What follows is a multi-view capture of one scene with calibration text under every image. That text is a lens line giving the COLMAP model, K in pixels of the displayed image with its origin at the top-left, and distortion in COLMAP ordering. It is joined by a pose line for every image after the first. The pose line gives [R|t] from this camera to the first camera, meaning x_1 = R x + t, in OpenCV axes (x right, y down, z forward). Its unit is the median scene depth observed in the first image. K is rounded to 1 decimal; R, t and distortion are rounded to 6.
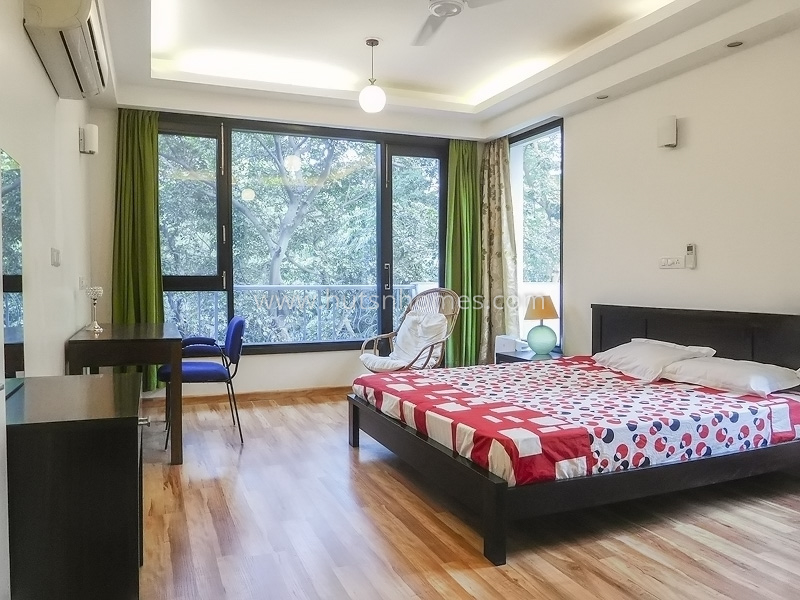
lens RADIAL K [[621.3, 0, 404.9], [0, 621.3, 265.4], [0, 0, 1]] dist [-0.037021, 0.000560]
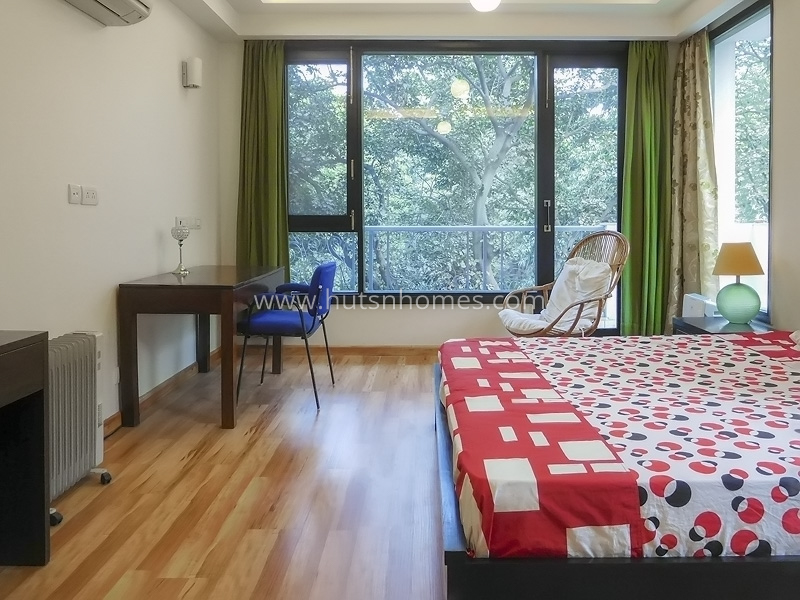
lens RADIAL K [[658.4, 0, 380.9], [0, 658.4, 214.1], [0, 0, 1]] dist [-0.020130, -0.003331]
pose [[0.925307, -0.001276, -0.379217, 0.123656], [0.006868, 0.999887, 0.013393, 0.002840], [0.379157, -0.014997, 0.925211, 0.138281]]
